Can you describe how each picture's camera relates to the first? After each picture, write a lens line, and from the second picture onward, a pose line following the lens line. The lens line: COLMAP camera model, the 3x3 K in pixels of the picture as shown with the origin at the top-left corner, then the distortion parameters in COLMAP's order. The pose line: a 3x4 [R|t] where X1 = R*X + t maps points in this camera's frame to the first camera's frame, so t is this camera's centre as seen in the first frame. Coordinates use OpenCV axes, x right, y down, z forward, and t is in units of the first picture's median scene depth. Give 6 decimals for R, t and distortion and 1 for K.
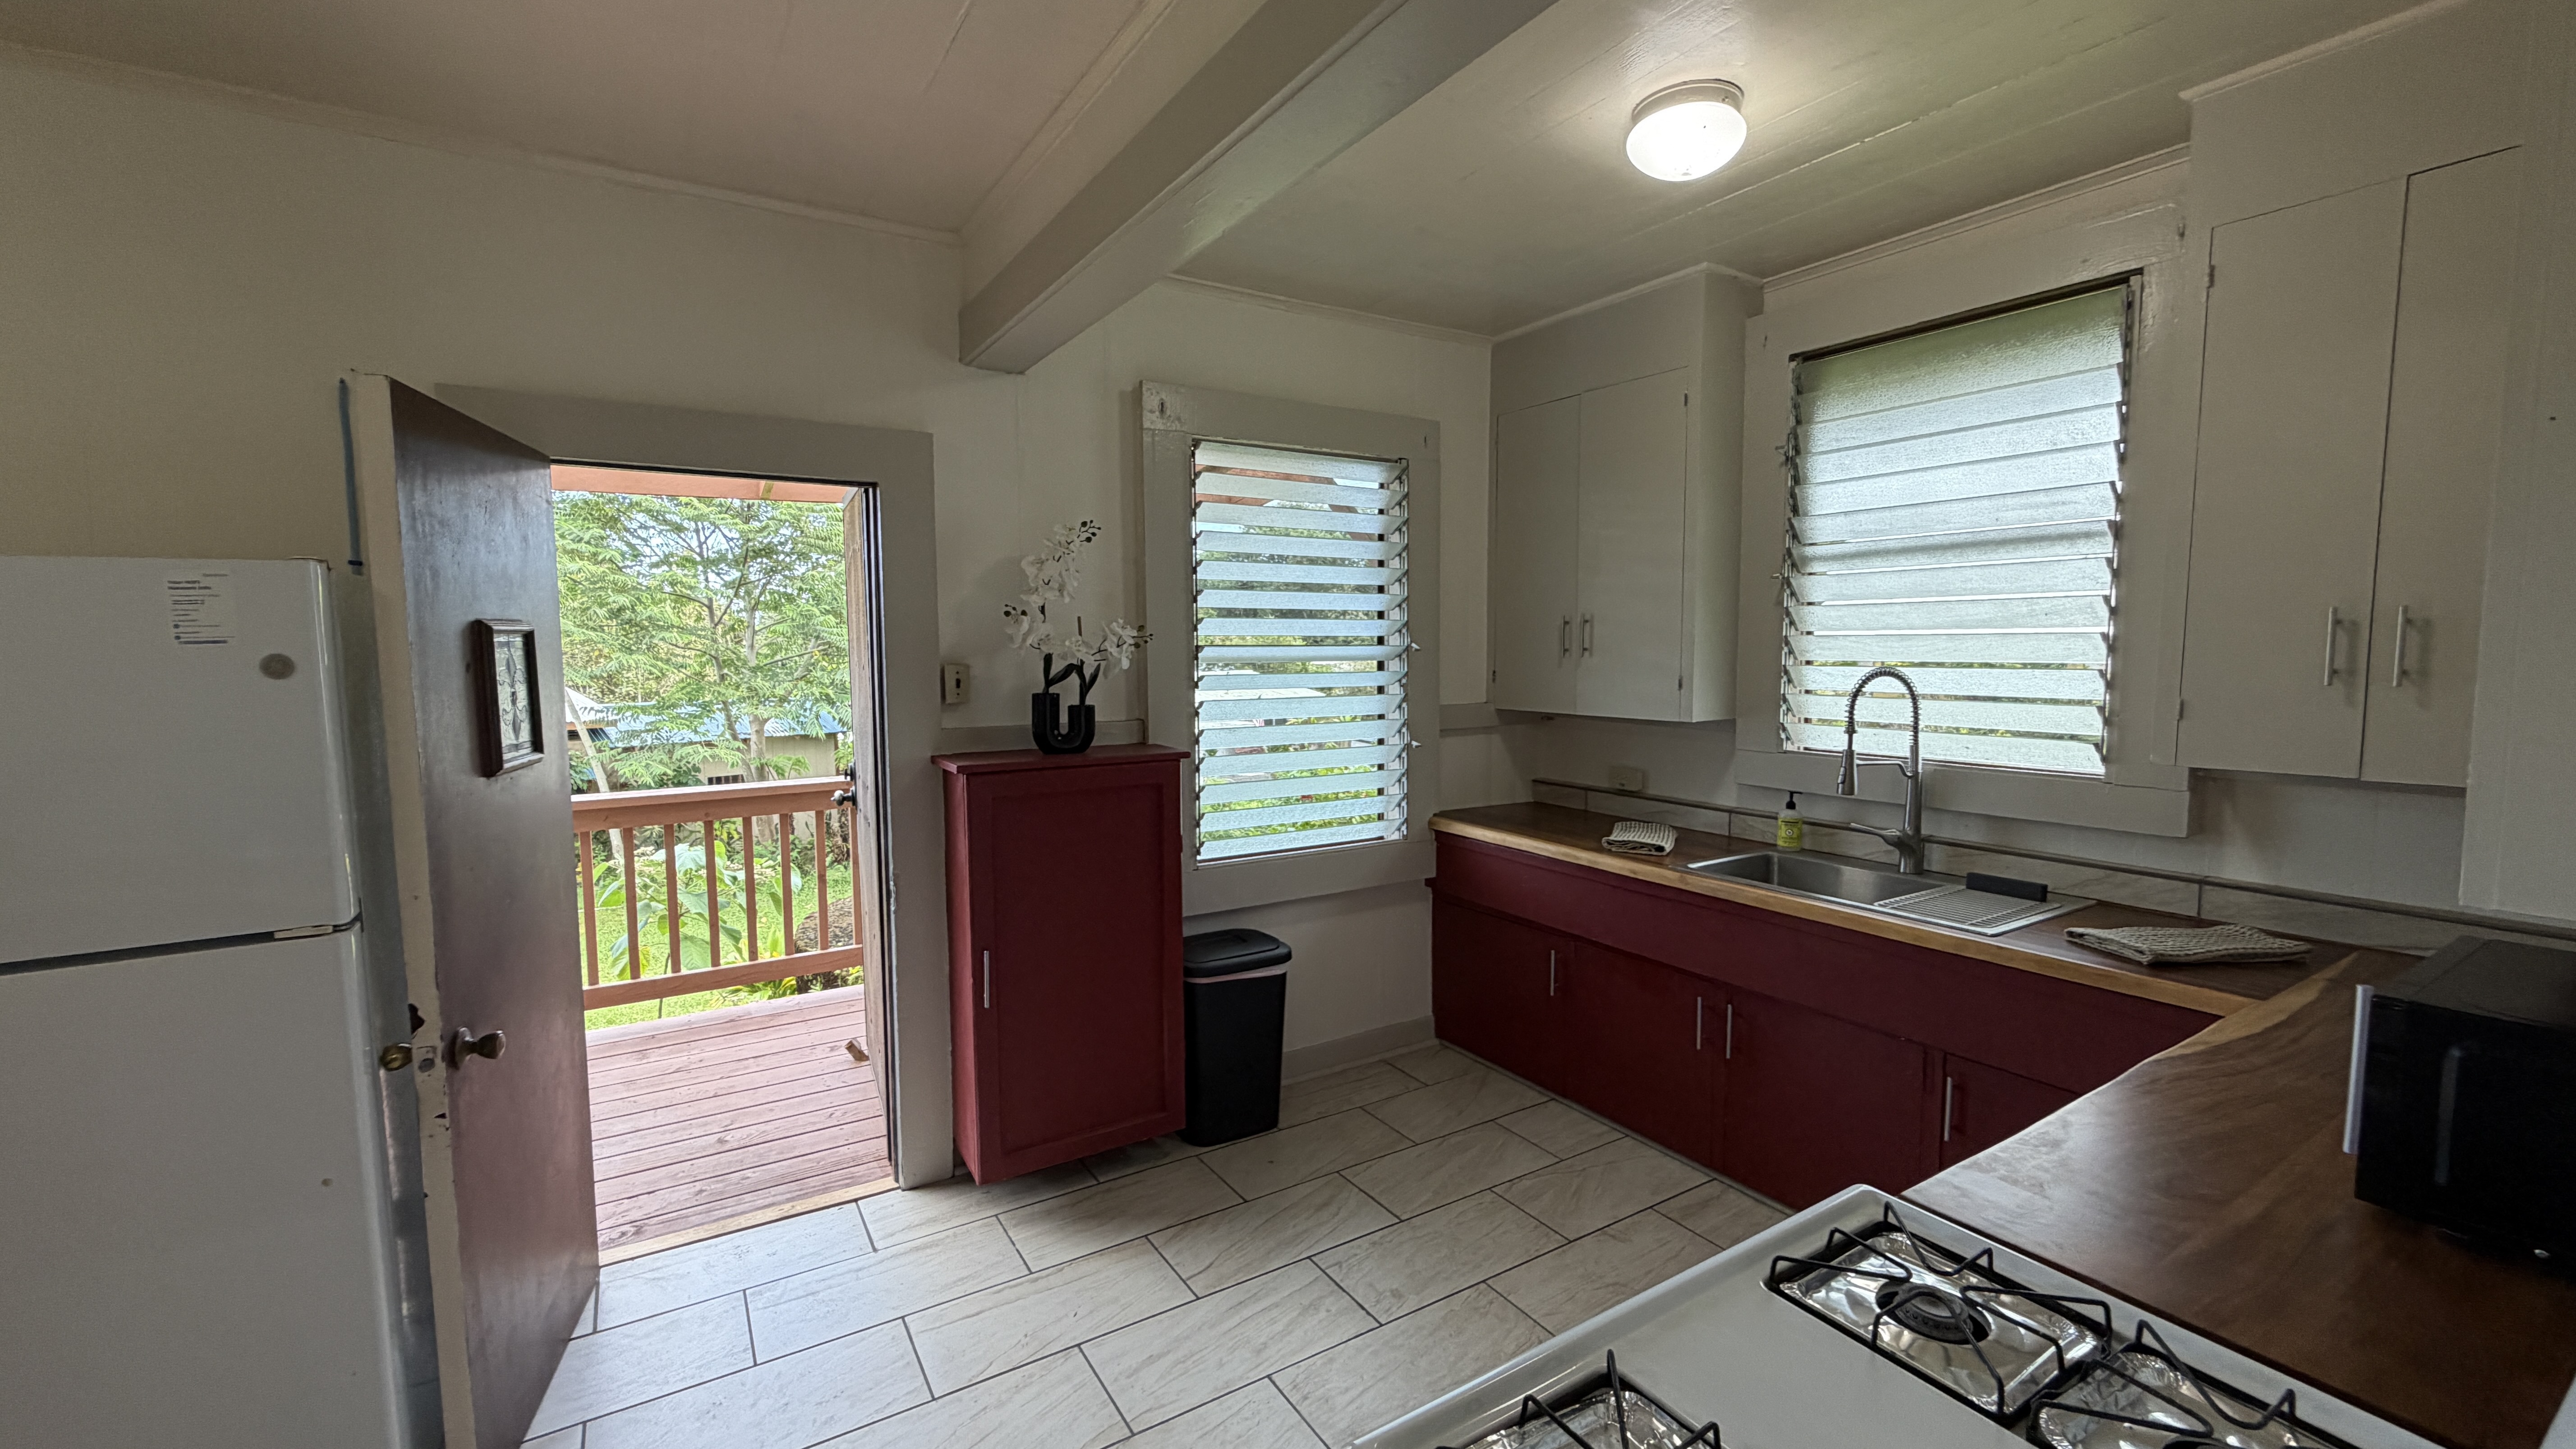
lens RADIAL K [[1034.1, 0, 1275.3], [0, 1034.1, 719.1], [0, 0, 1]] dist [0.003225, -0.000426]
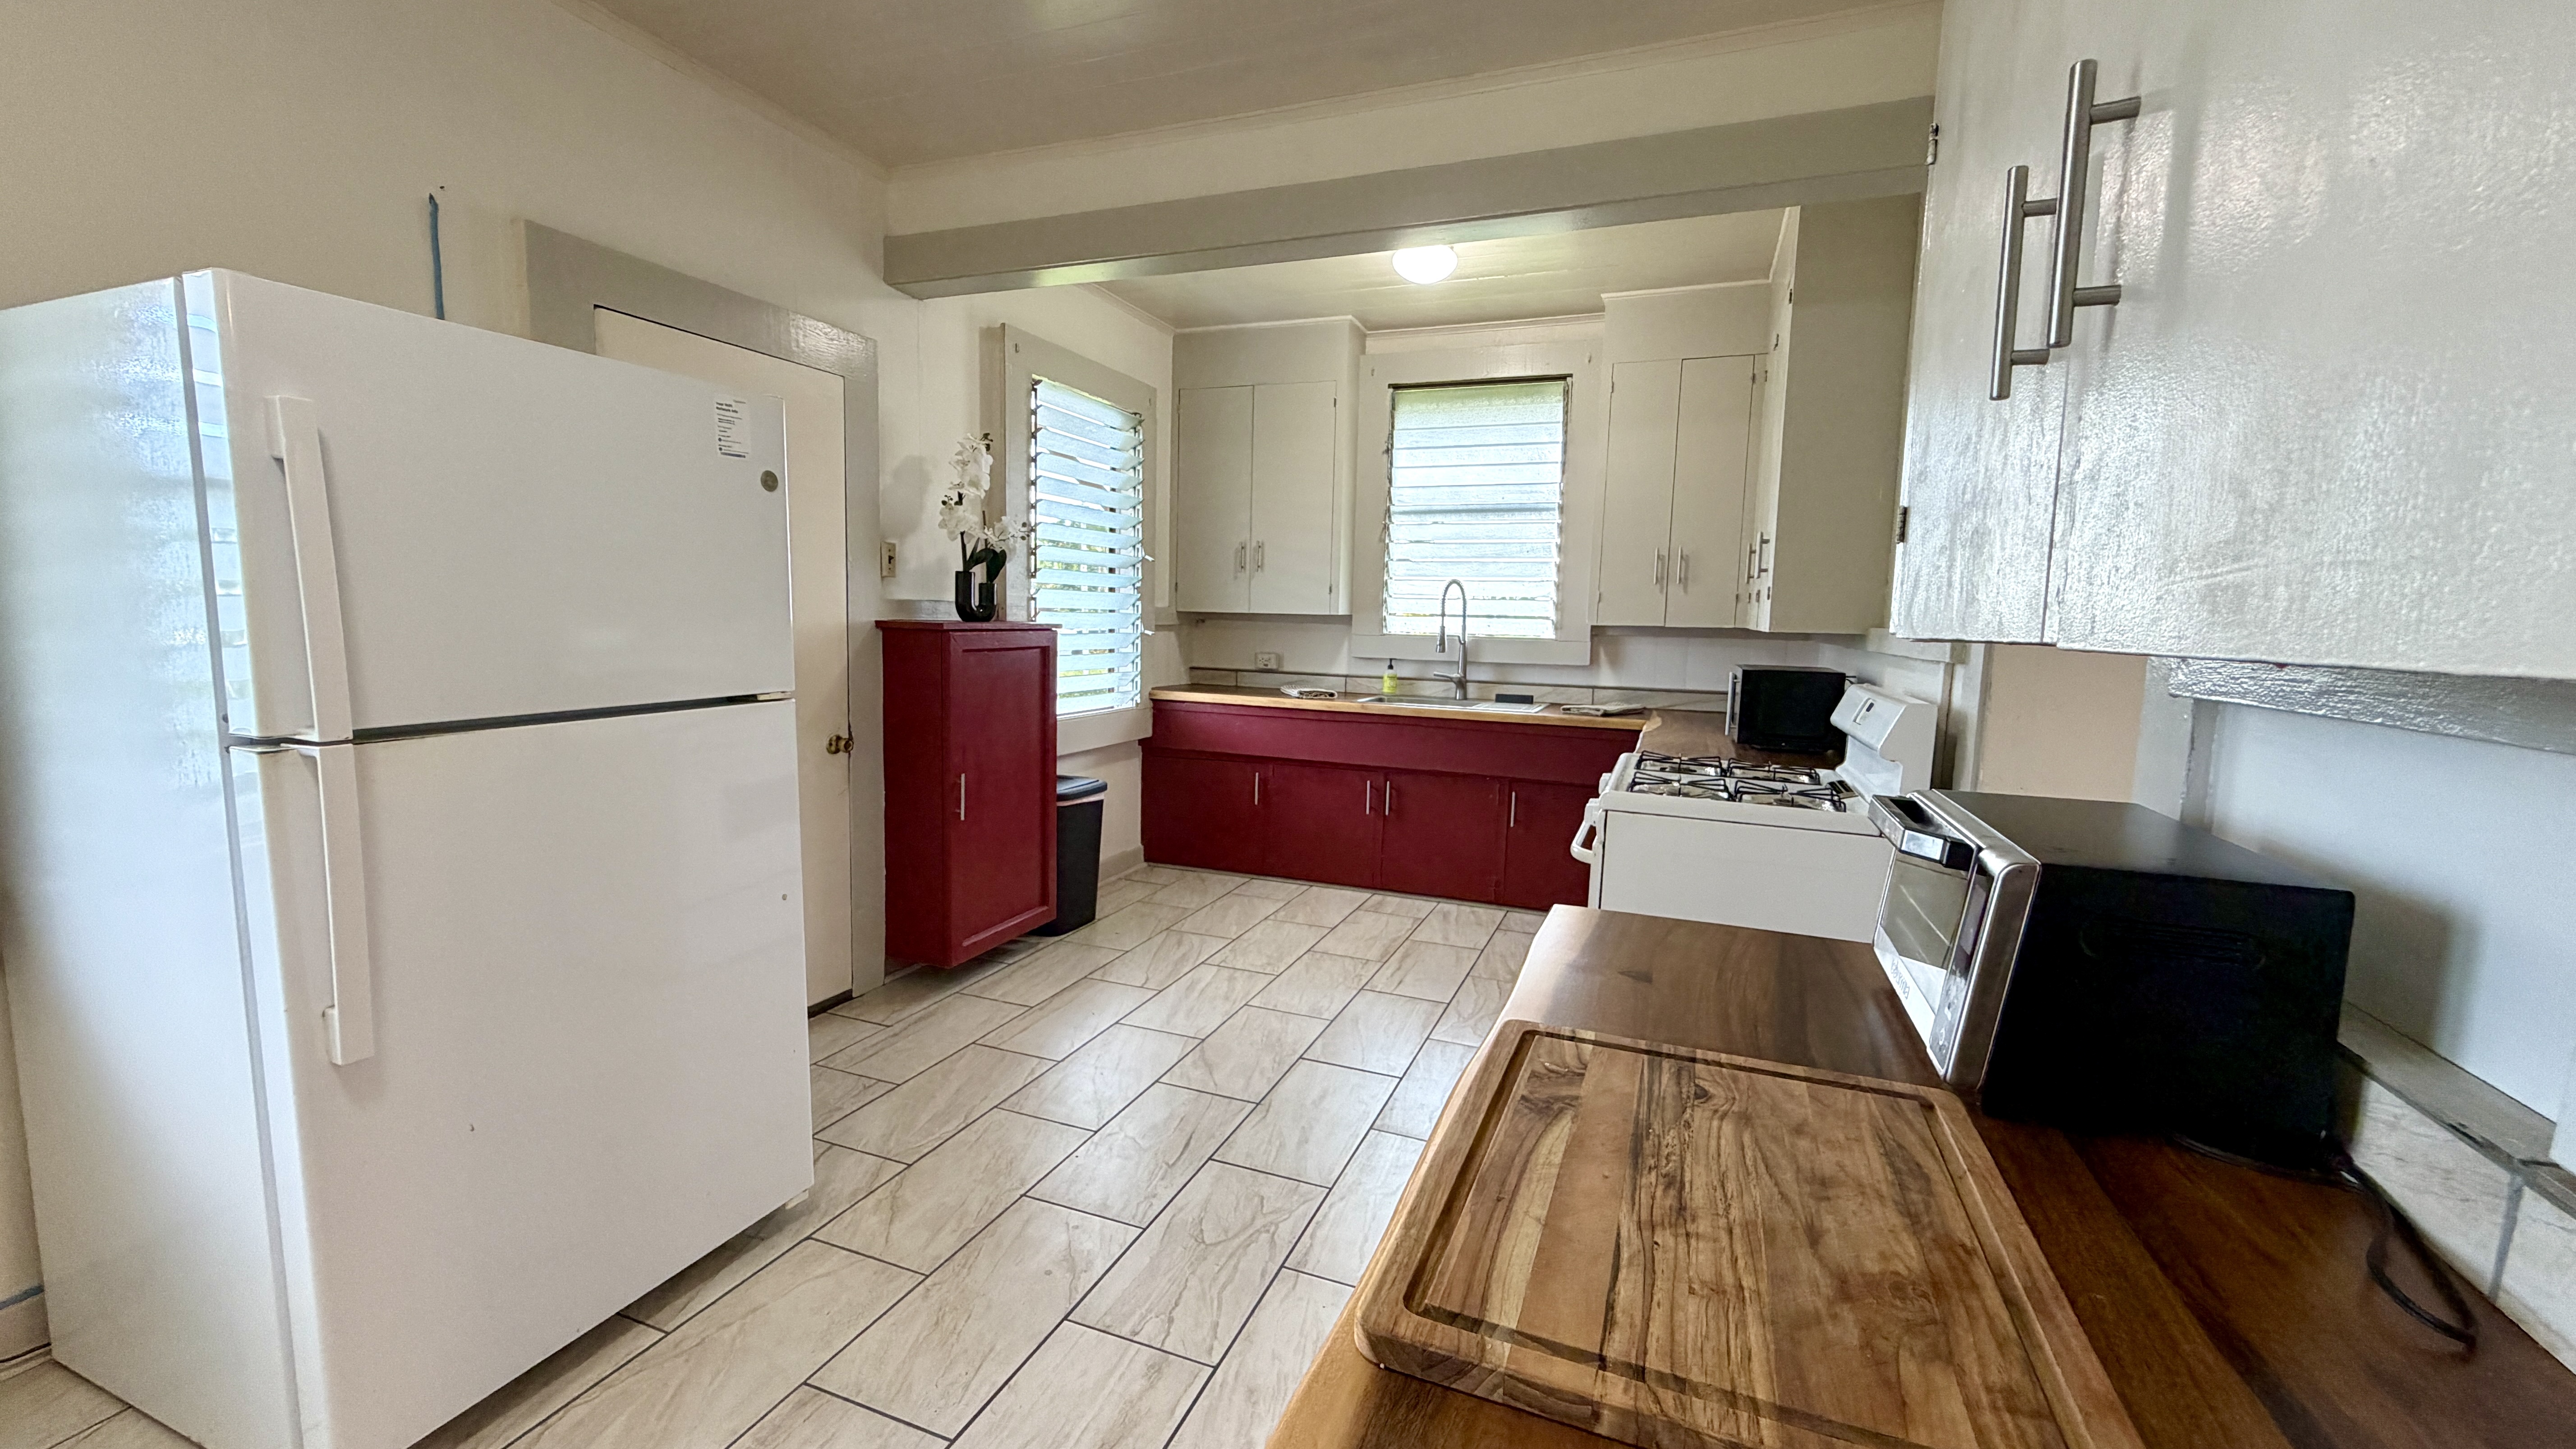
lens RADIAL K [[1034.1, 0, 1279.7], [0, 1034.1, 719.8], [0, 0, 1]] dist [0.003225, -0.000426]
pose [[0.803120, -0.036712, 0.594685, -0.605320], [0.015455, 0.999048, 0.040803, 0.097521], [-0.595617, -0.023579, 0.802923, -0.189796]]
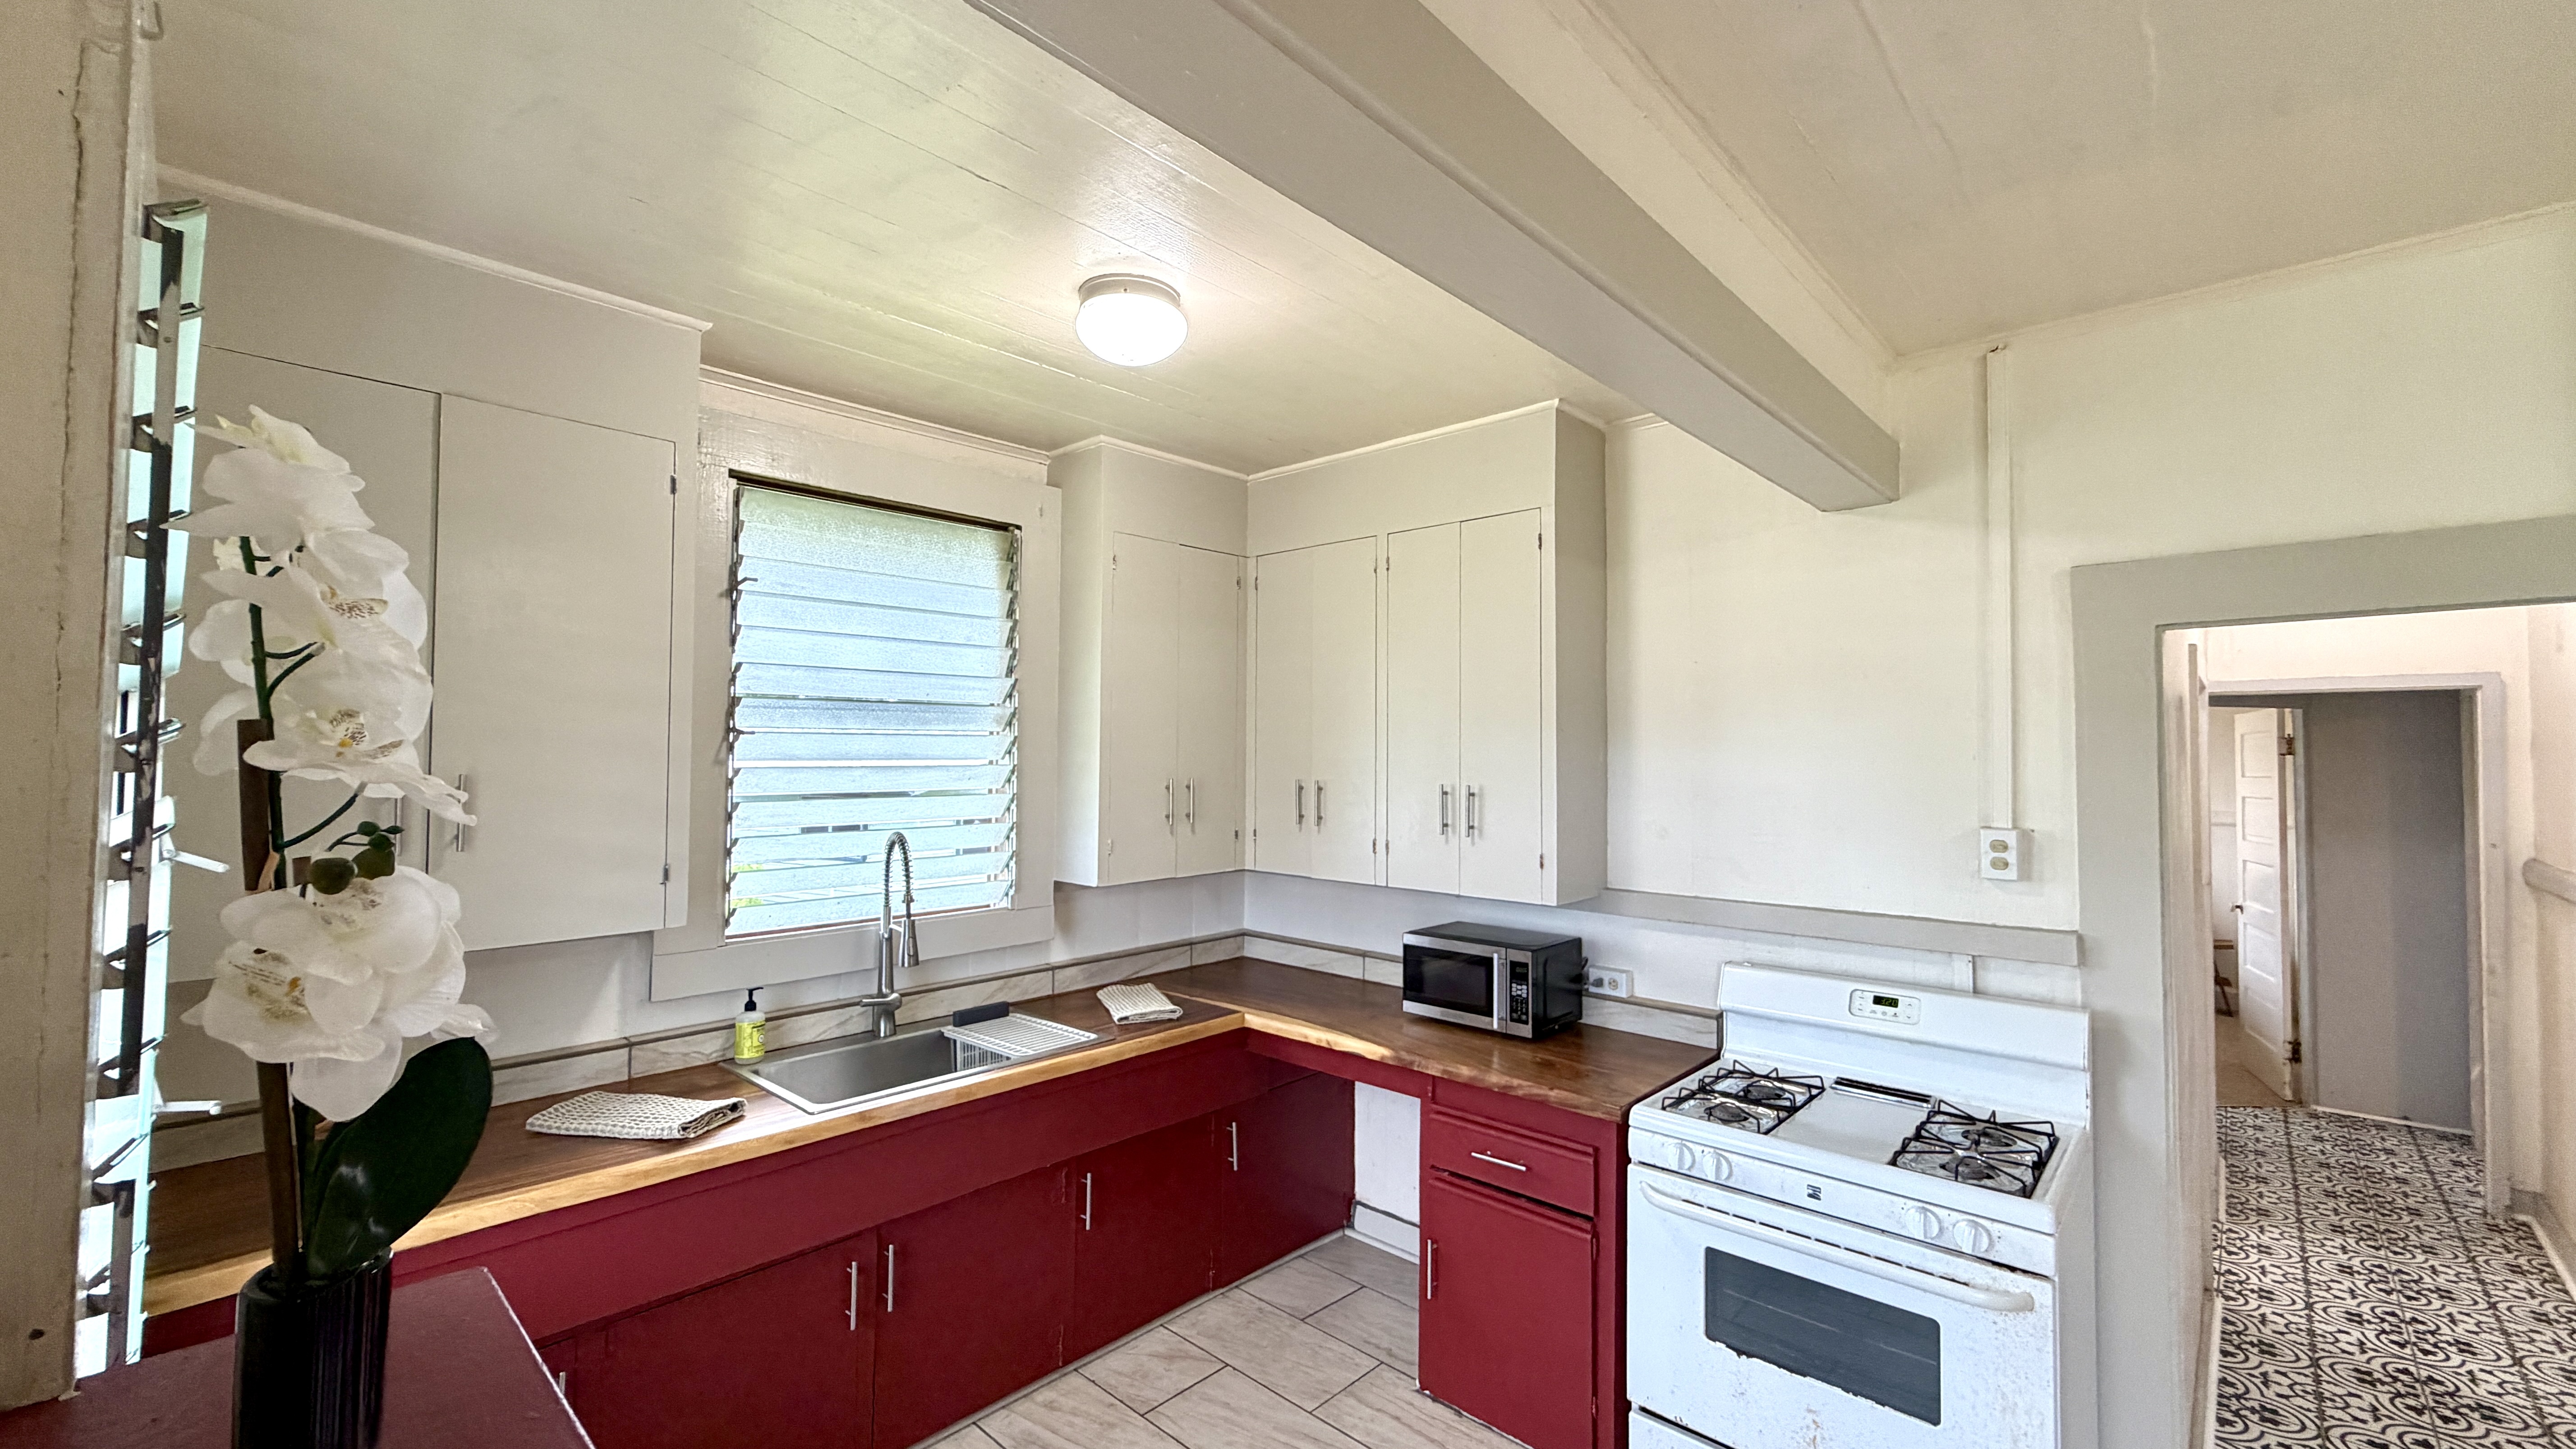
lens RADIAL K [[1034.1, 0, 1284.1], [0, 1034.1, 733.6], [0, 0, 1]] dist [0.003225, -0.000426]
pose [[-0.256677, 0.045661, 0.965418, -0.422561], [0.084299, 0.996134, -0.024701, -0.077713], [-0.962814, 0.075043, -0.259534, 0.798781]]
